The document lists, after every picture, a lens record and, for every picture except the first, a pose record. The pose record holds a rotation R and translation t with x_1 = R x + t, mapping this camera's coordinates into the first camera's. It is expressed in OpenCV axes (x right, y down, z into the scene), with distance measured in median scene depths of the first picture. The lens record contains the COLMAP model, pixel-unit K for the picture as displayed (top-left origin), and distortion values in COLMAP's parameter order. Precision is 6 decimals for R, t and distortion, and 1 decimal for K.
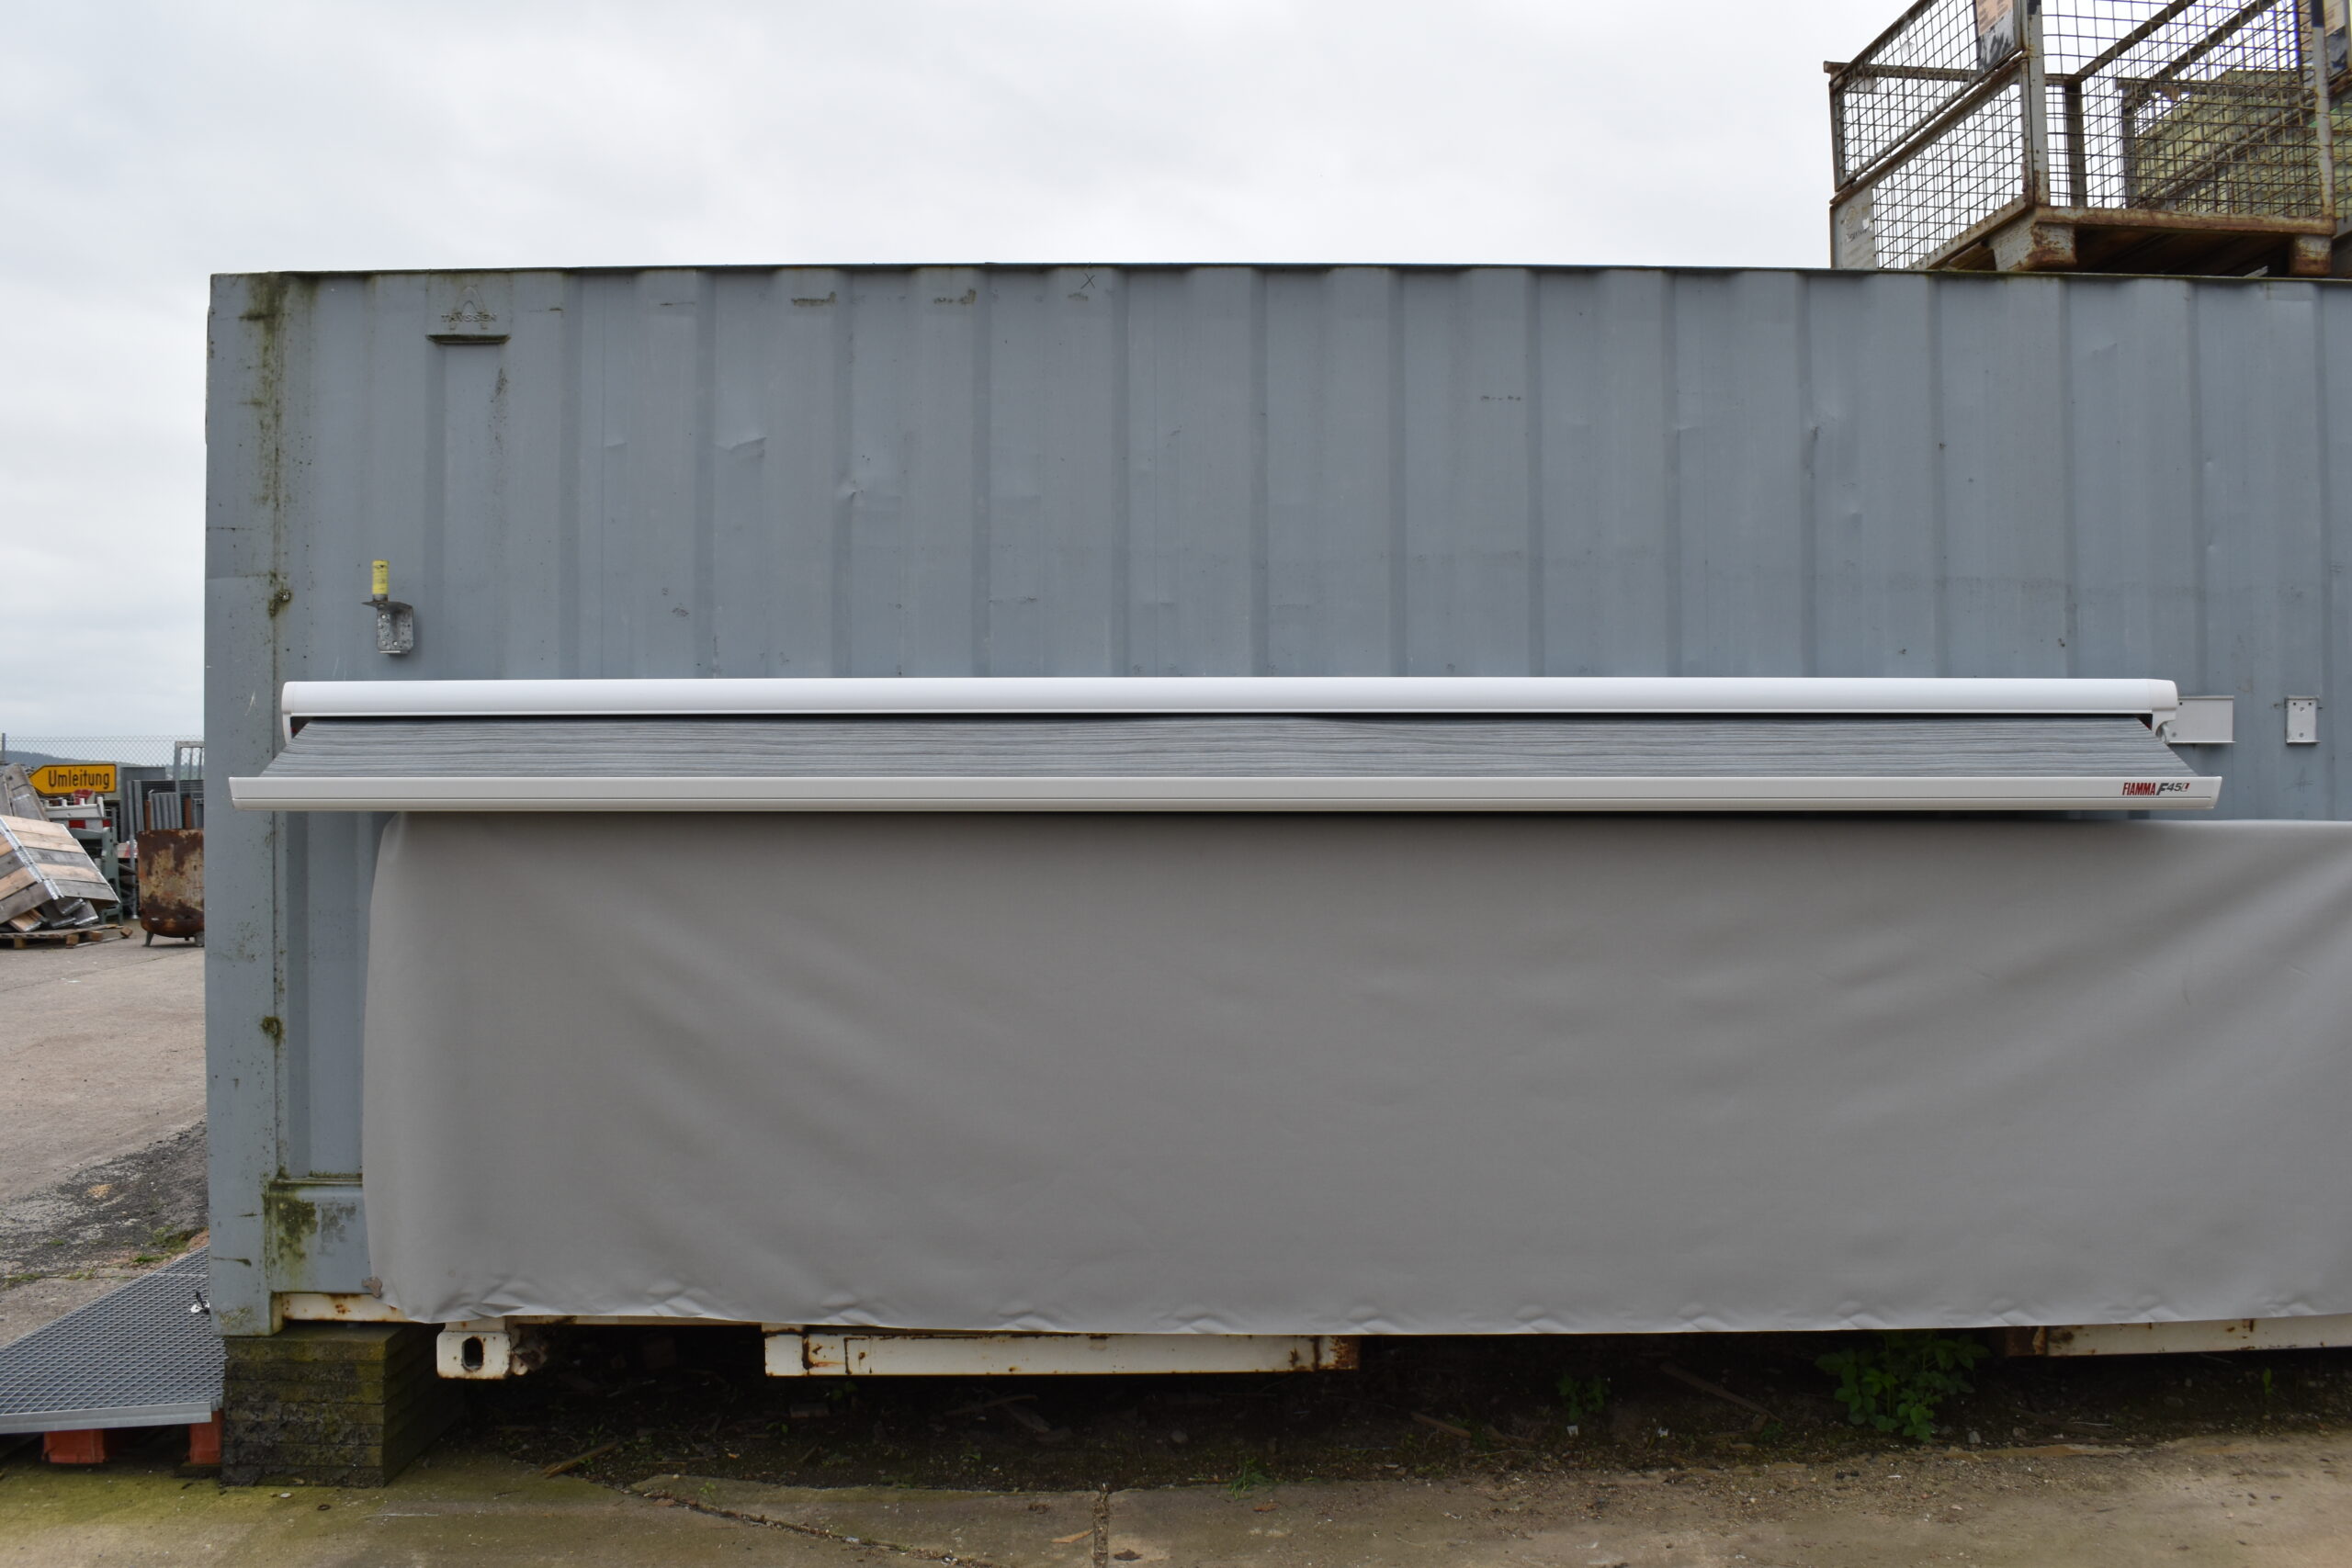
lens RADIAL K [[1979.6, 0, 1183.4], [0, 1979.6, 790.2], [0, 0, 1]] dist [-0.081679, 0.010083]
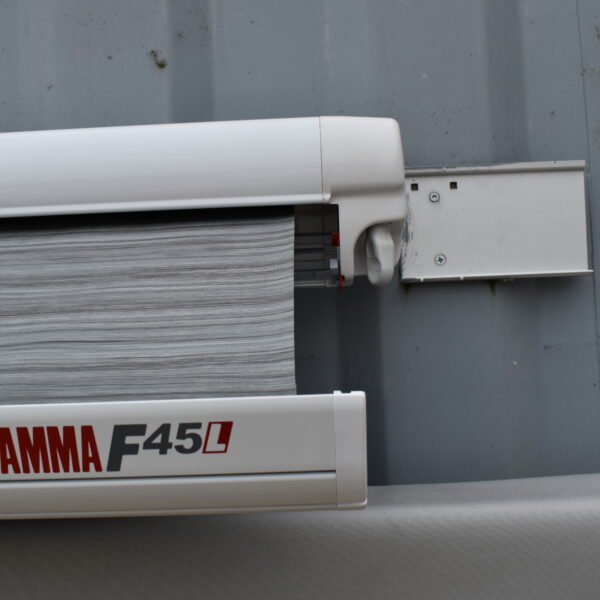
lens RADIAL K [[893.2, 0, 300.0], [0, 893.2, 300.0], [0, 0, 1]] dist [-0.051492, -0.079131]
pose [[0.998127, -0.042488, -0.044006, 0.492859], [0.040575, 0.998229, -0.043508, -0.013000], [0.045777, 0.041641, 0.998083, 0.814838]]
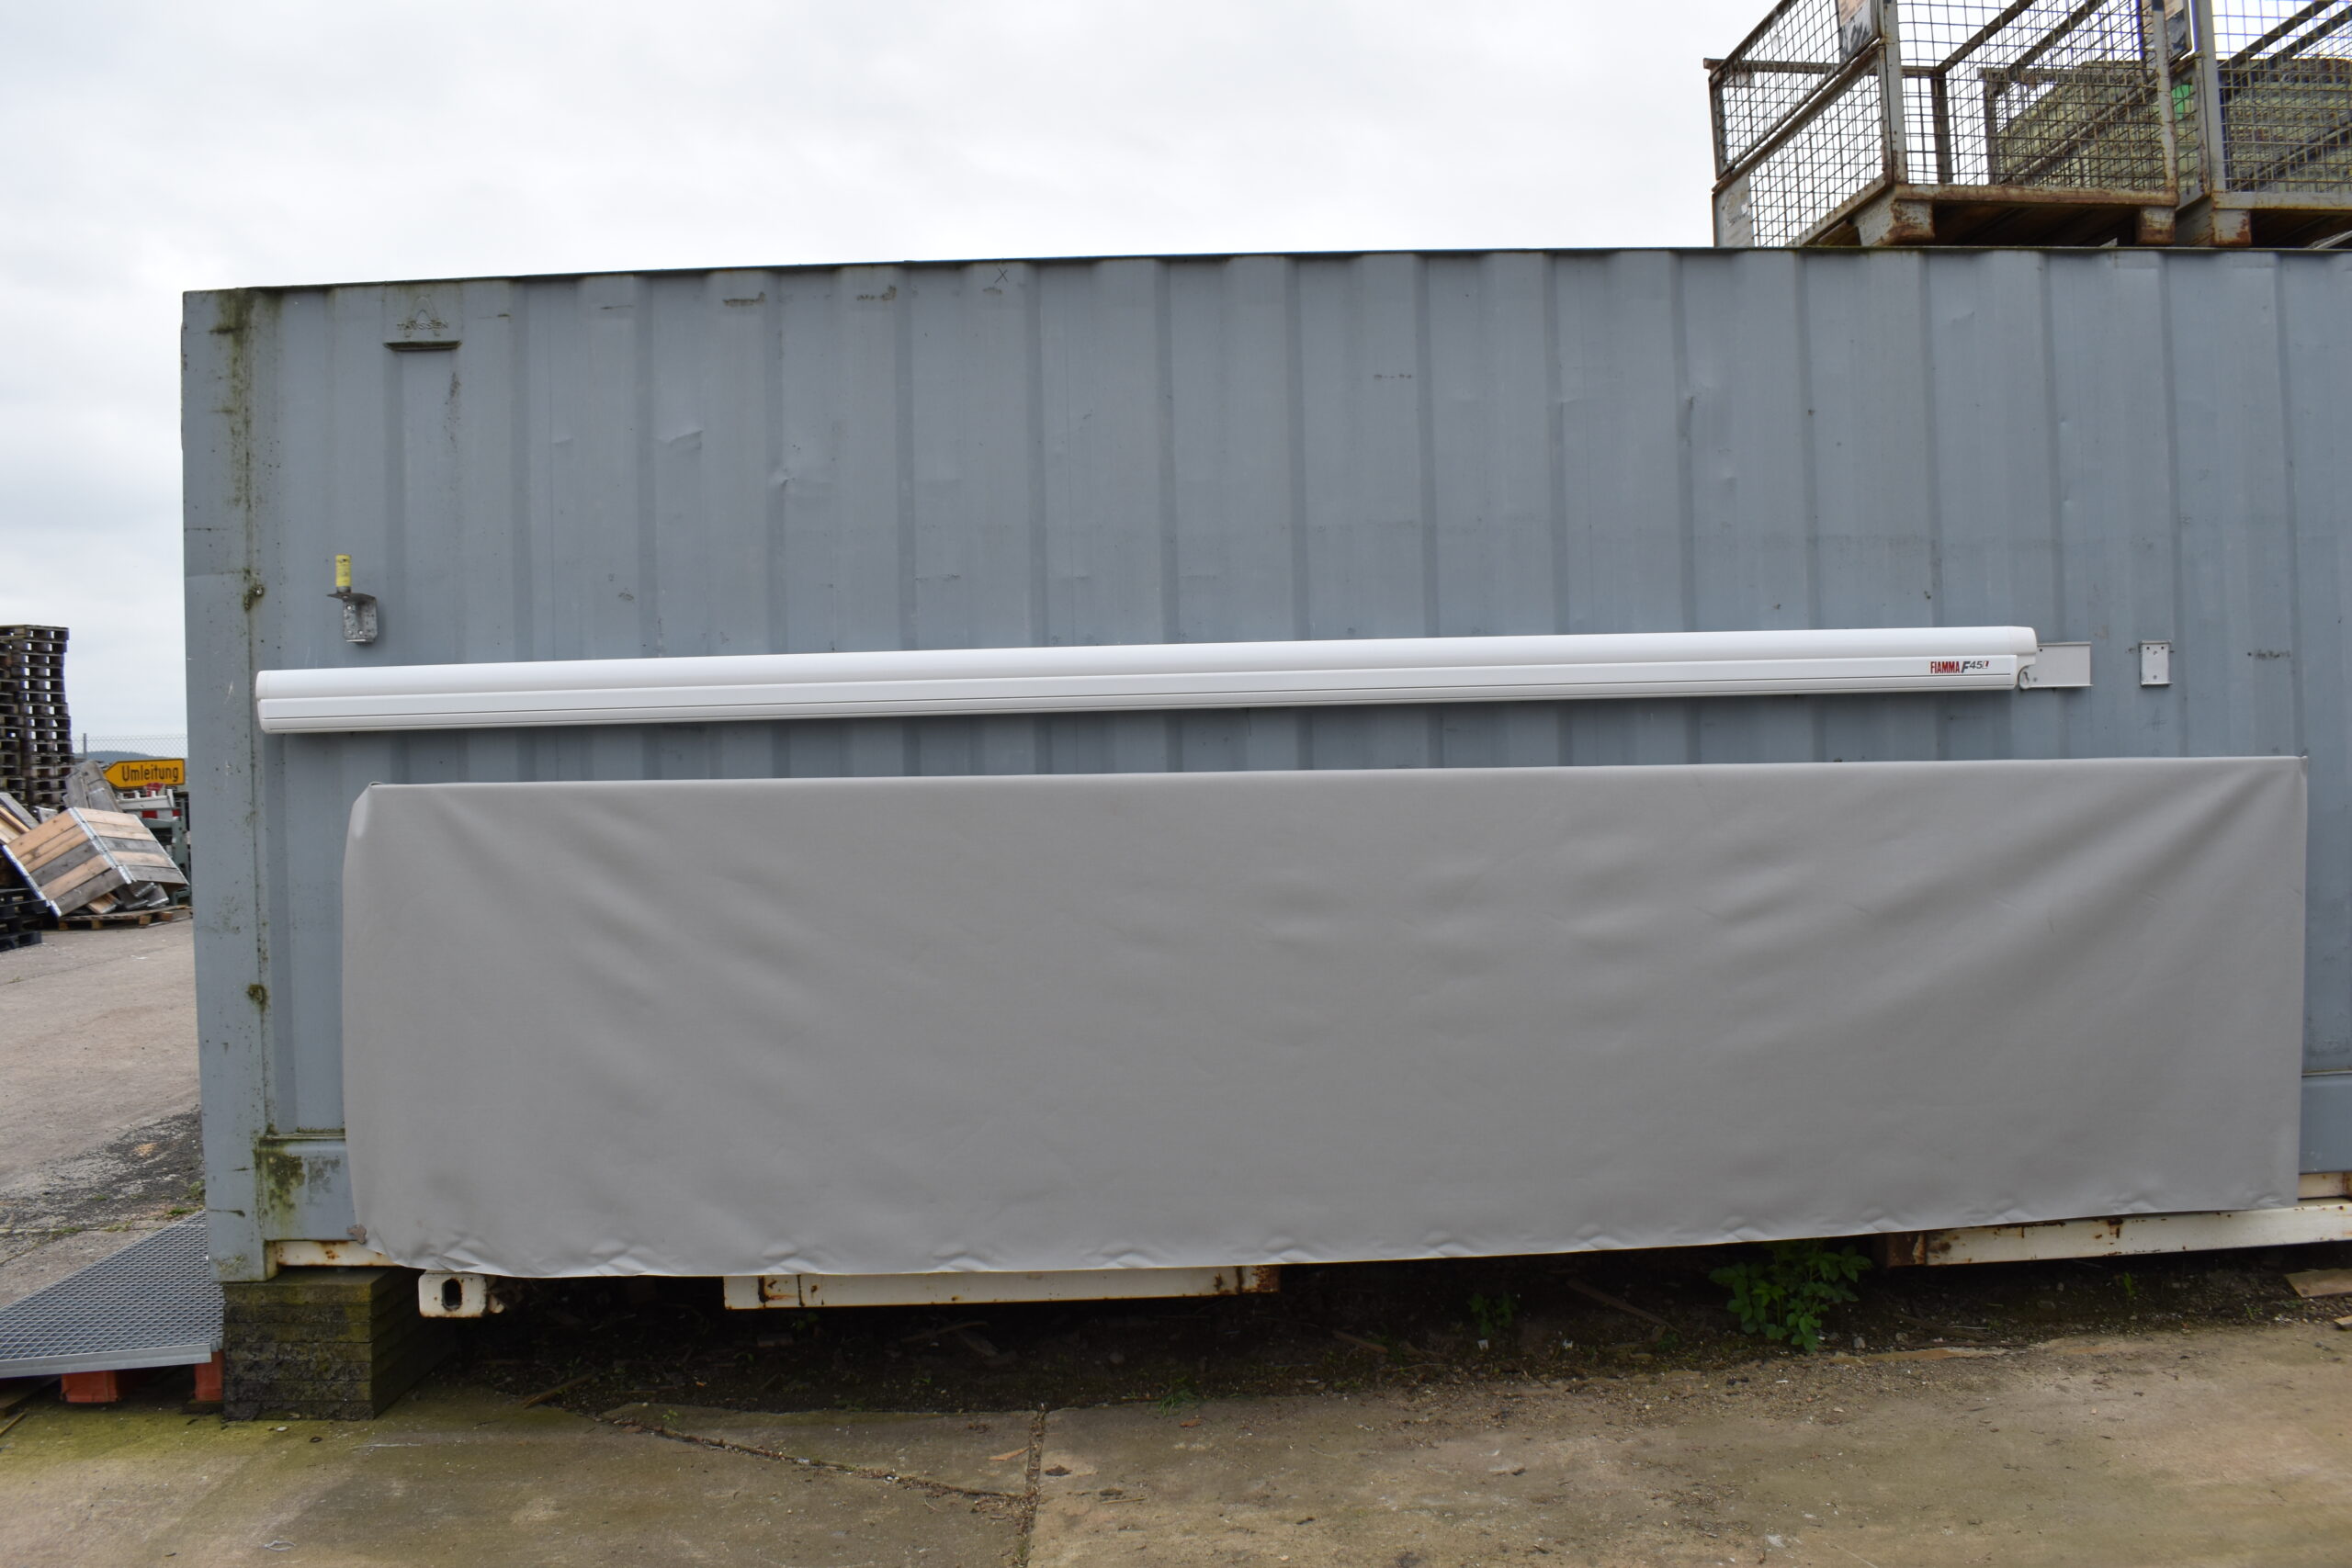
lens RADIAL K [[1806.6, 0, 1176.0], [0, 1806.6, 784.0], [0, 0, 1]] dist [-0.087479, 0.009326]
pose [[0.999735, -0.022993, -0.001001, 0.040533], [0.023004, 0.999657, 0.012550, 0.005655], [0.000712, -0.012570, 0.999921, 0.029734]]
